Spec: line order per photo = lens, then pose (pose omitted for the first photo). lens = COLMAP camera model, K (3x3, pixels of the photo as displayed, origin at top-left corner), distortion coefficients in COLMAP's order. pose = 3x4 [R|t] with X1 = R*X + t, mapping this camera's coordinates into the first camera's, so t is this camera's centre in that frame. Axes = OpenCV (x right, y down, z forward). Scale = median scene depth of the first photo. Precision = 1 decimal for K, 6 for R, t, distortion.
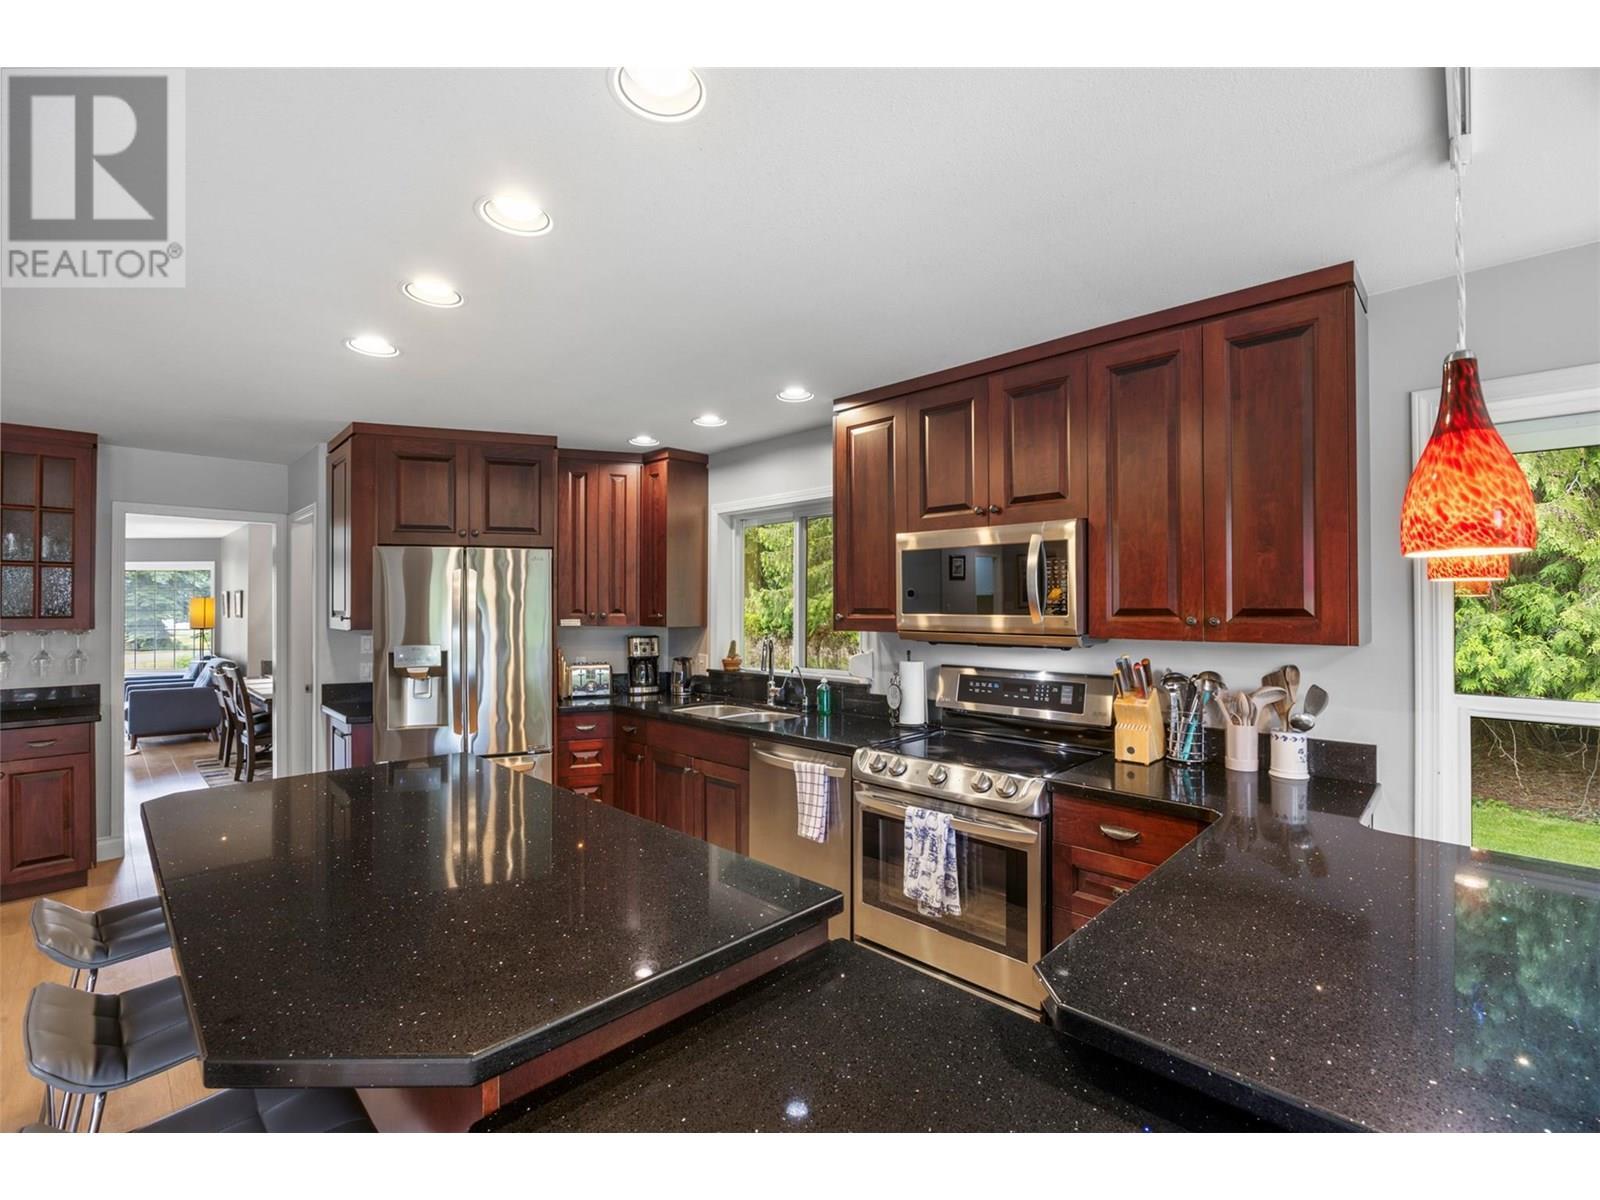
lens RADIAL K [[697.7, 0, 800.2], [0, 697.7, 602.1], [0, 0, 1]] dist [-0.013263, 0.000604]
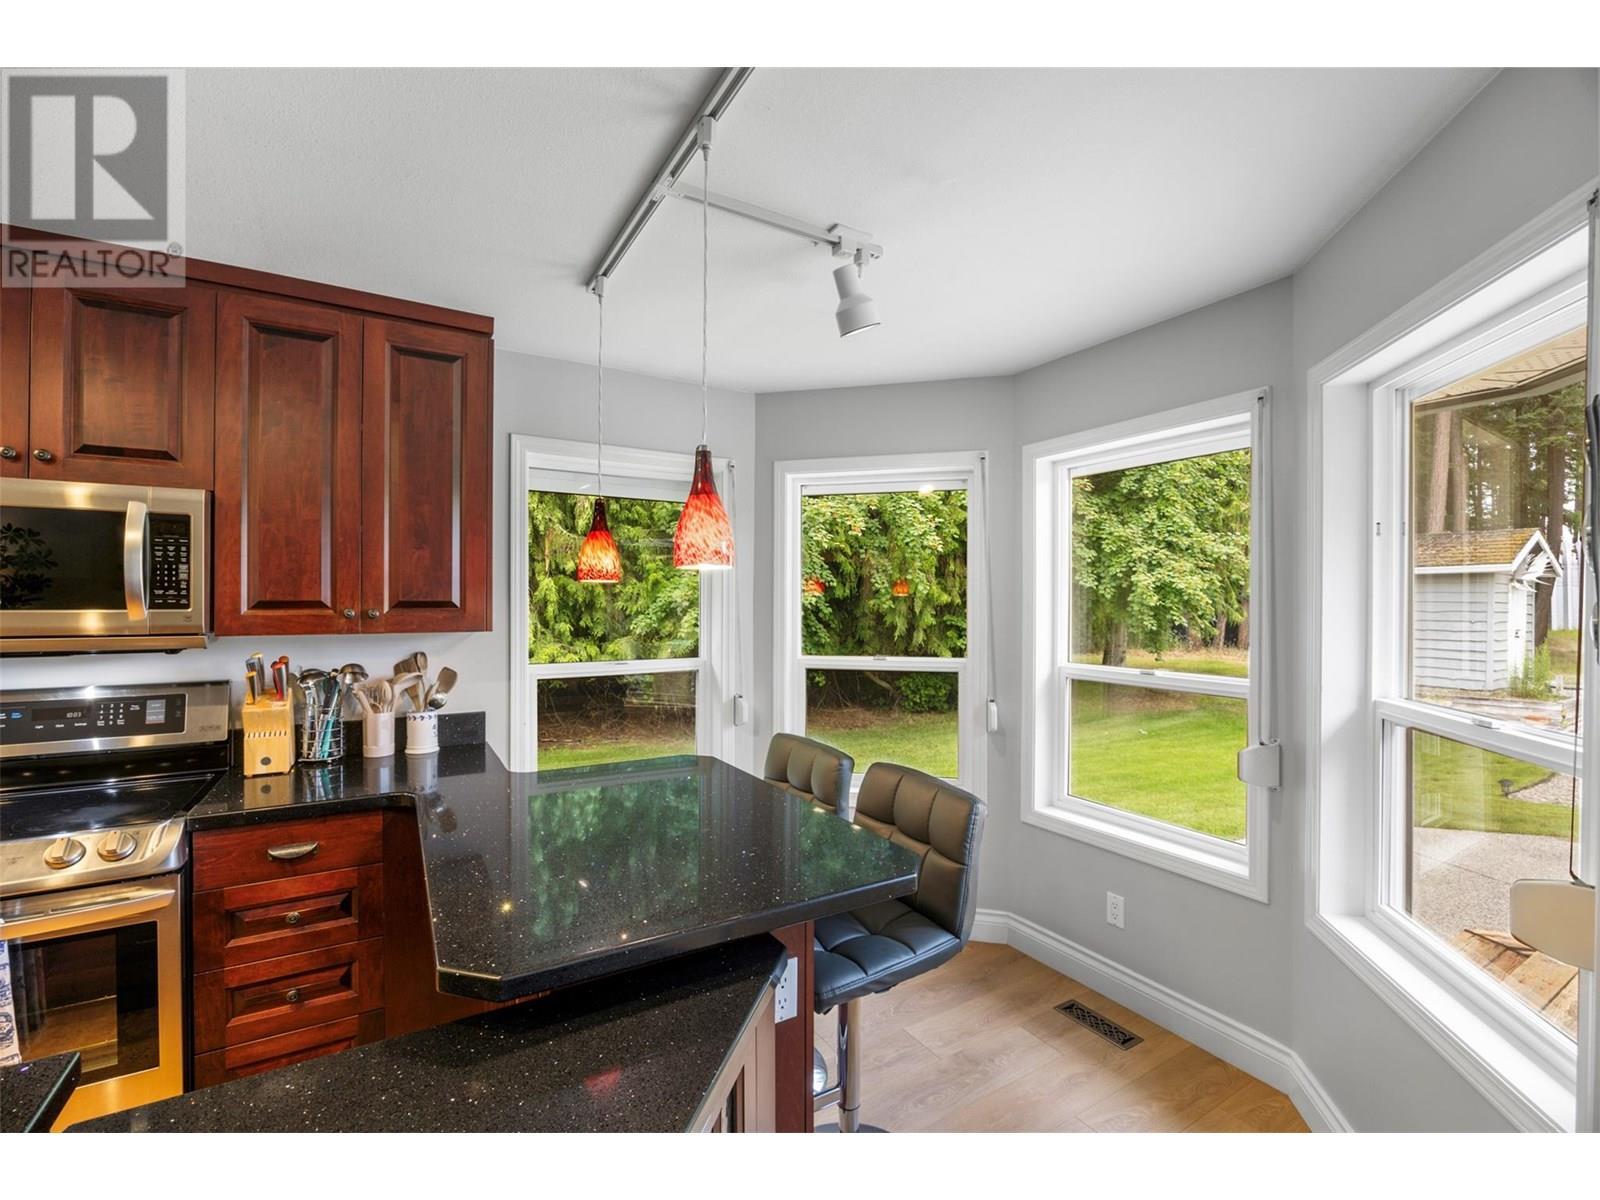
lens RADIAL K [[697.7, 0, 800.2], [0, 697.7, 602.1], [0, 0, 1]] dist [-0.013263, 0.000604]
pose [[0.251813, 0.000584, 0.967776, -0.205995], [-0.010558, 0.999942, 0.002143, 0.001847], [-0.967718, -0.010757, 0.251804, 0.123056]]
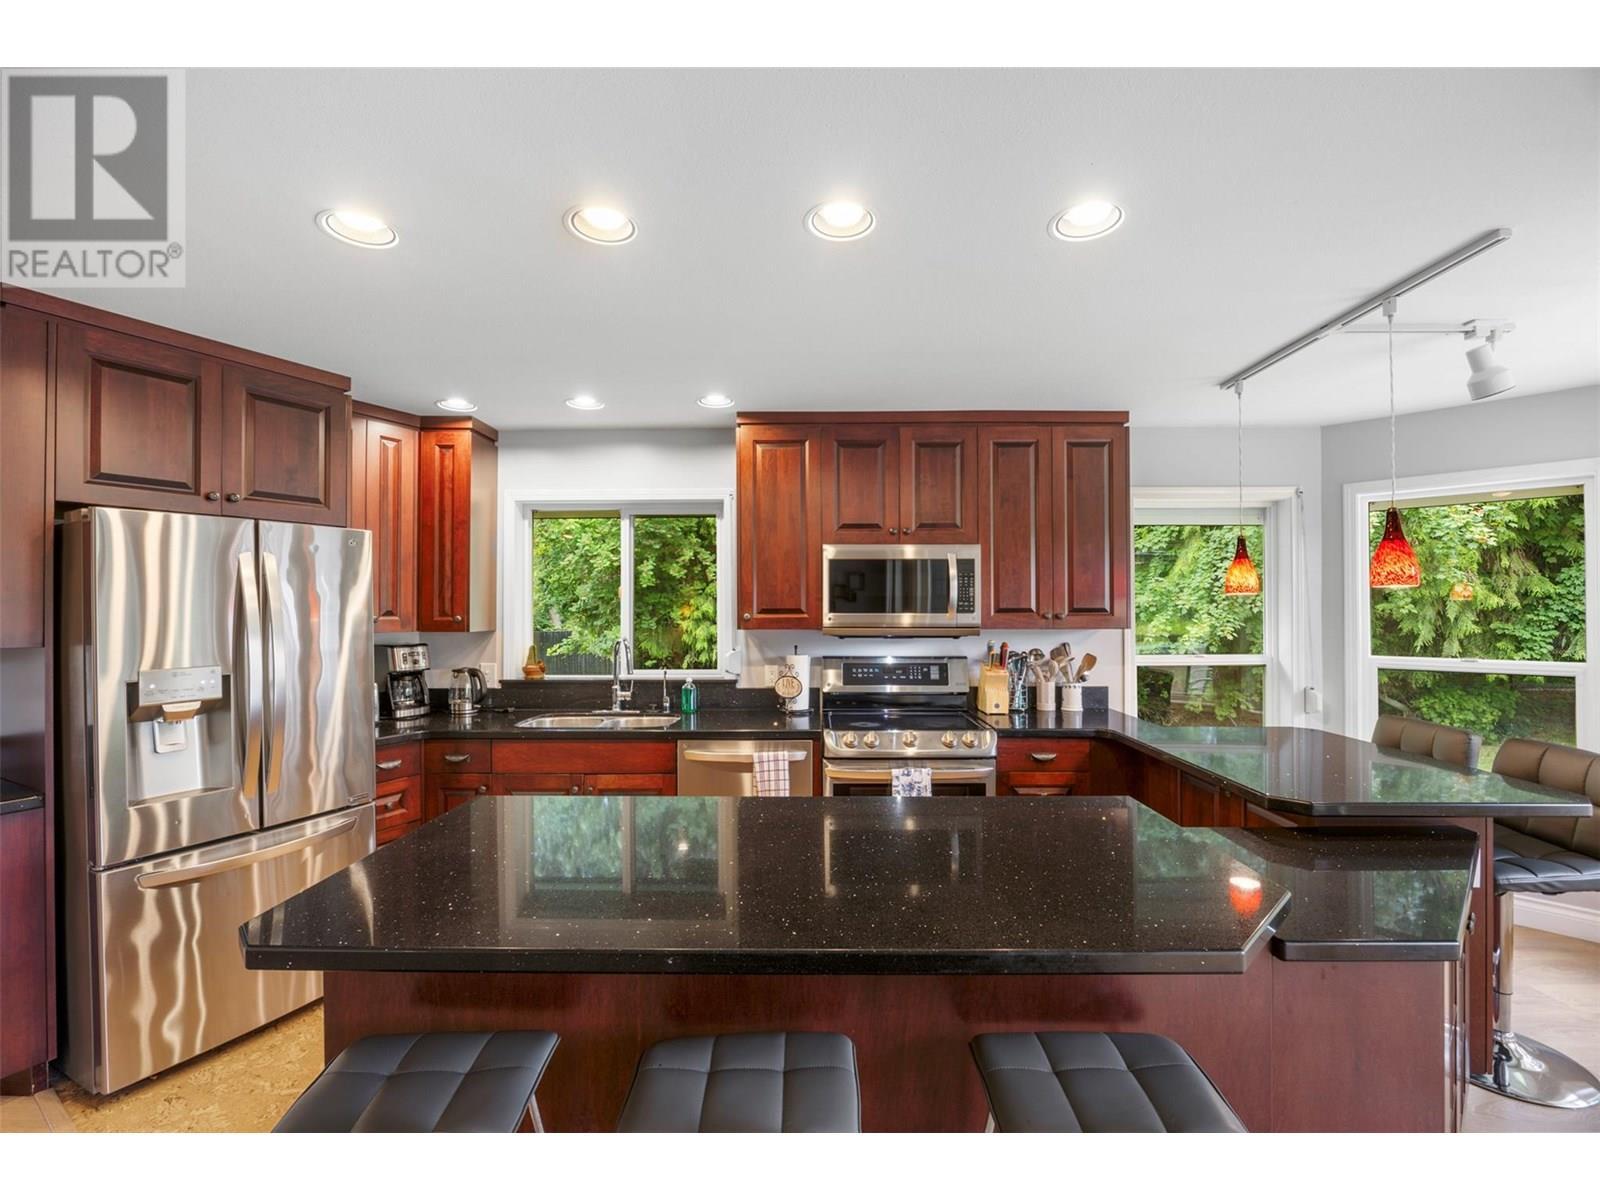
lens RADIAL K [[697.7, 0, 800.2], [0, 697.7, 602.1], [0, 0, 1]] dist [-0.013263, 0.000604]
pose [[0.729791, 0.003622, 0.683661, -0.825952], [-0.003571, 0.999993, -0.001486, -0.000153], [-0.683661, -0.001357, 0.729798, 0.218239]]
